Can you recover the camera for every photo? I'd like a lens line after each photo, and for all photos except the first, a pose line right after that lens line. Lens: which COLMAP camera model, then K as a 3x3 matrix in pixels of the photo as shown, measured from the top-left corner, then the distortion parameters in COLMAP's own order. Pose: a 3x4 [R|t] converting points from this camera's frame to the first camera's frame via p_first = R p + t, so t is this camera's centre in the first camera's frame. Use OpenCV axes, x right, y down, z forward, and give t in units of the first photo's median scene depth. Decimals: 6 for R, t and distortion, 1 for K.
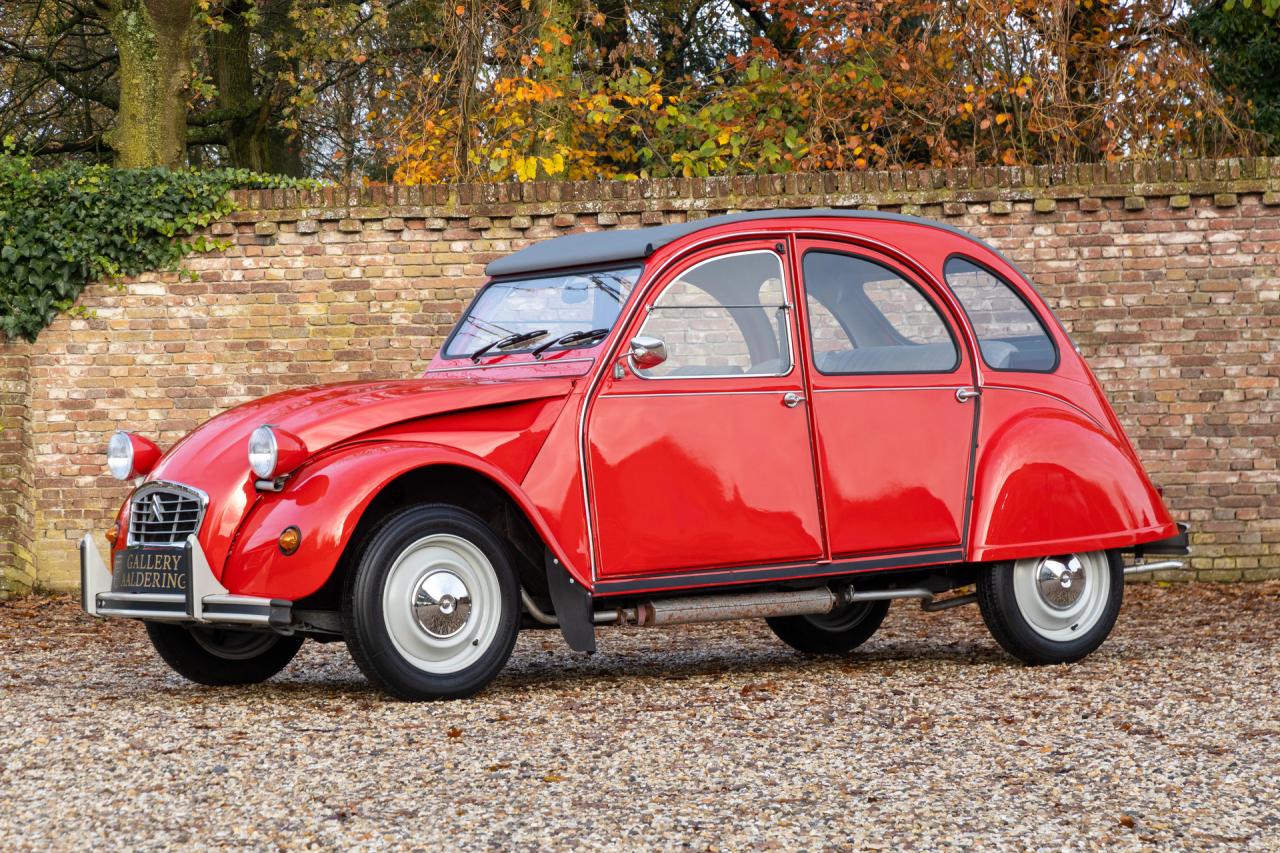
lens RADIAL K [[3621.2, 0, 668.8], [0, 3621.2, 430.1], [0, 0, 1]] dist [0.153776, -1.452972]
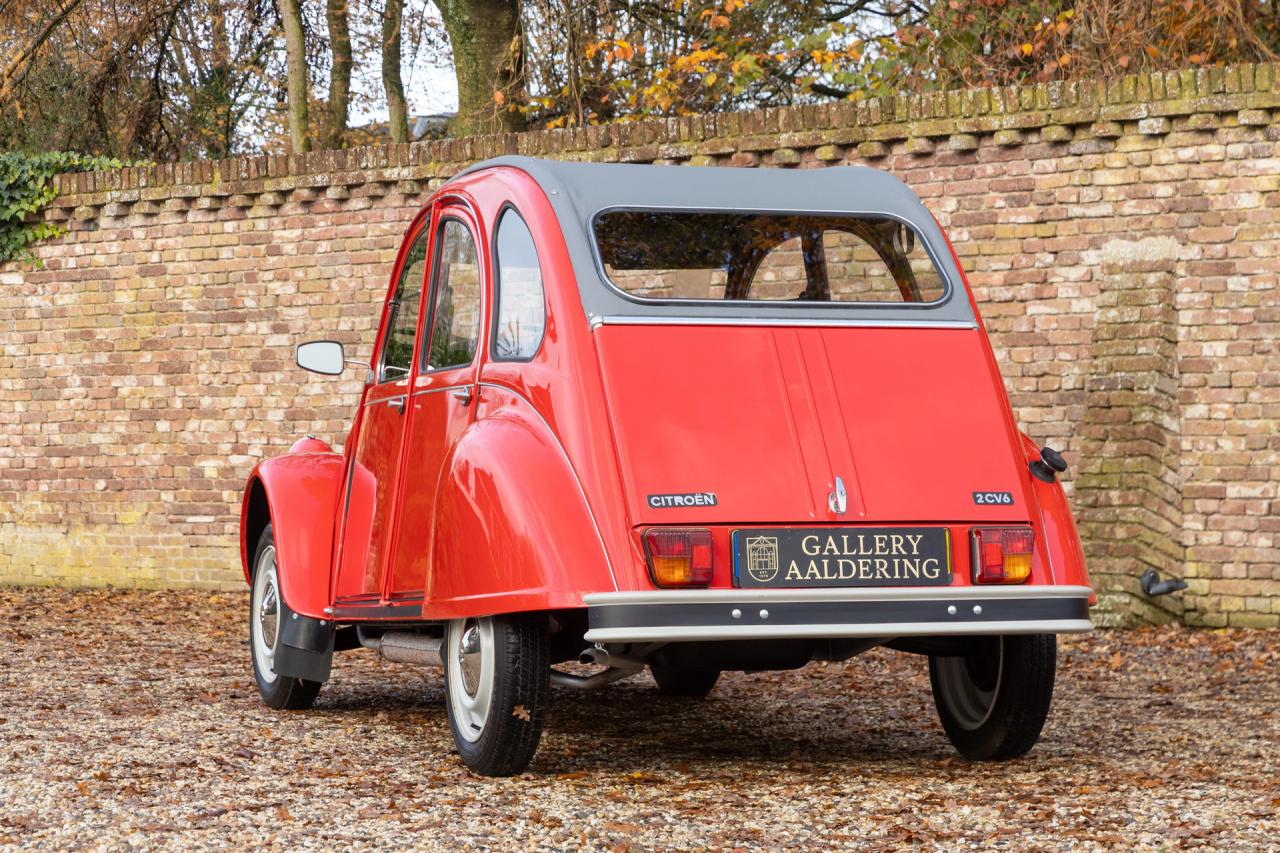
lens RADIAL K [[3465.5, 0, 579.5], [0, 3465.5, 428.0], [0, 0, 1]] dist [-0.038624, 1.069165]
pose [[0.860179, 0.005162, -0.509966, 0.490717], [0.000034, 0.999948, 0.010179, -0.008531], [0.509993, -0.008773, 0.860134, 0.292994]]
